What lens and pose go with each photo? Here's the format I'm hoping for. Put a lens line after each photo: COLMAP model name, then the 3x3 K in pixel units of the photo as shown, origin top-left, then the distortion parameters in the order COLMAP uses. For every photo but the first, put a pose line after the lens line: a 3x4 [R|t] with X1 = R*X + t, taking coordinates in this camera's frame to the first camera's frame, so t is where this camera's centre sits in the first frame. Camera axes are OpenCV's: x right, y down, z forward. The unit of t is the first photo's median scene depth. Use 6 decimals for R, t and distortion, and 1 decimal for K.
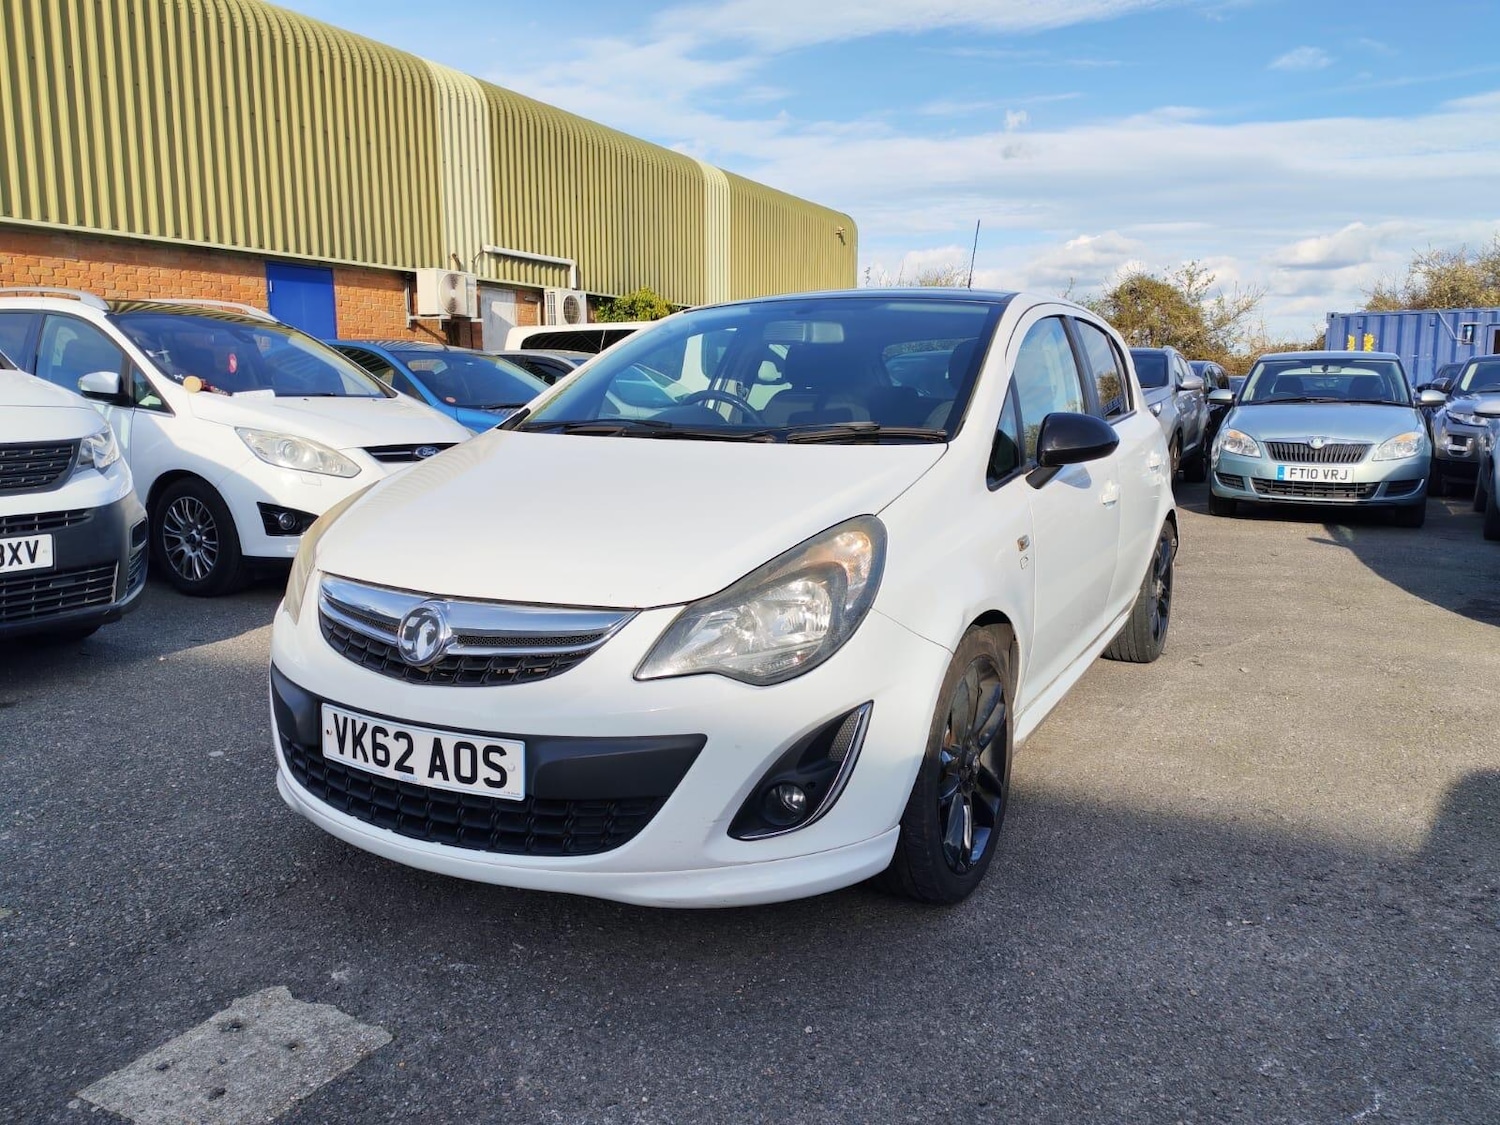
lens RADIAL K [[1136.3, 0, 748.6], [0, 1136.3, 540.7], [0, 0, 1]] dist [0.097462, -0.122969]
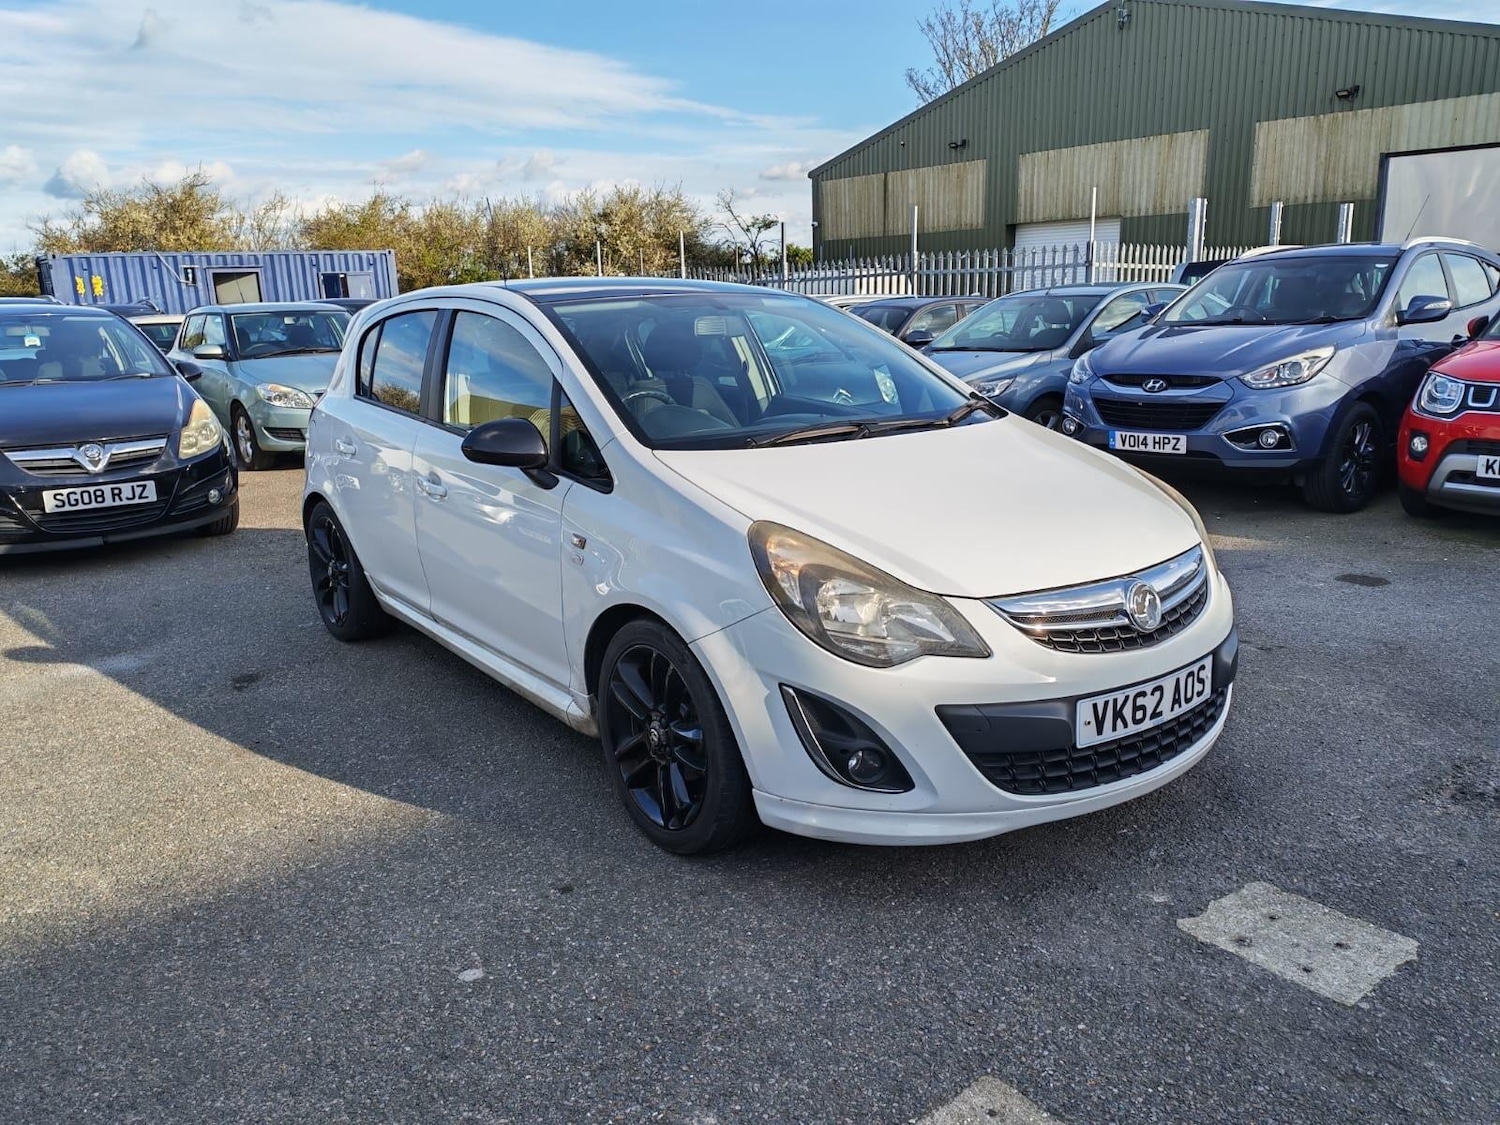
lens RADIAL K [[1137.6, 0, 742.6], [0, 1137.6, 564.9], [0, 0, 1]] dist [0.075724, -0.090078]
pose [[0.404260, -0.223200, 0.886992, -0.802421], [0.152808, 0.972620, 0.175103, -0.125345], [-0.901789, 0.064752, 0.427298, 0.454739]]
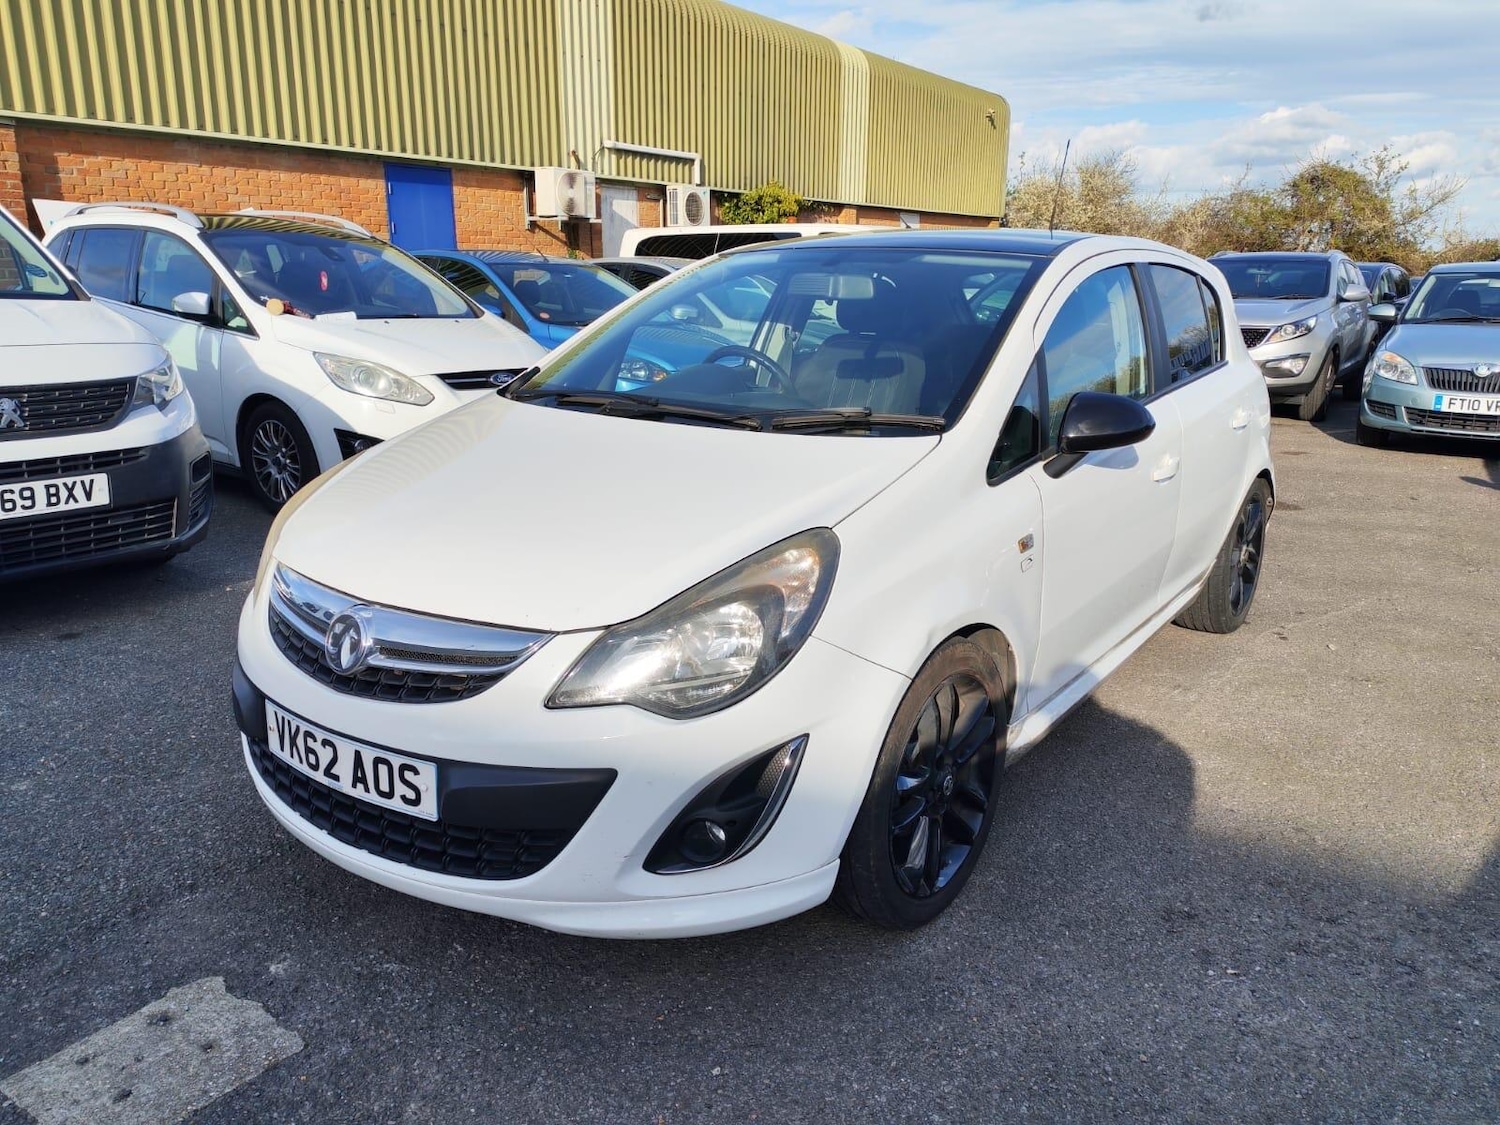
lens RADIAL K [[1137.4, 0, 761.6], [0, 1137.4, 559.6], [0, 0, 1]] dist [0.087117, -0.107097]
pose [[0.992354, 0.036831, -0.117801, 0.092661], [-0.023439, 0.993306, 0.113111, -0.055914], [0.121178, -0.109485, 0.986574, 0.047234]]
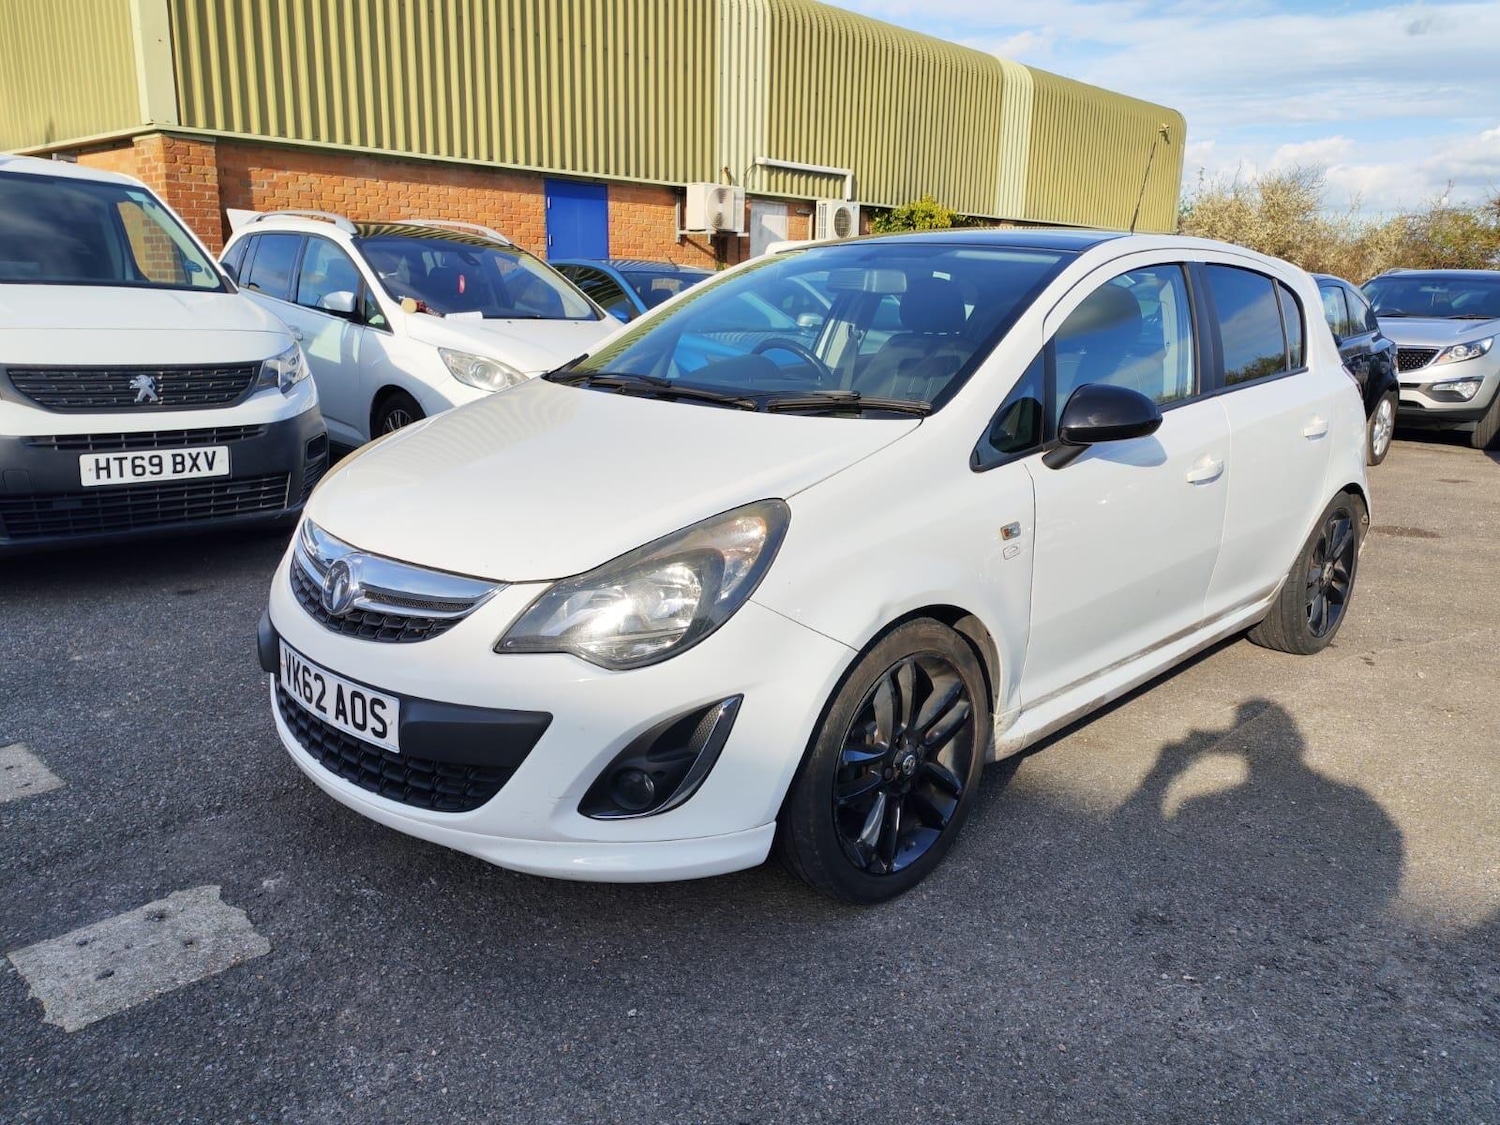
lens RADIAL K [[1141.1, 0, 756.6], [0, 1141.1, 536.3], [0, 0, 1]] dist [0.095042, -0.125459]
pose [[0.960872, 0.076515, -0.266216, 0.193778], [-0.056057, 0.994919, 0.083625, -0.039394], [0.271262, -0.065430, 0.960279, 0.042933]]
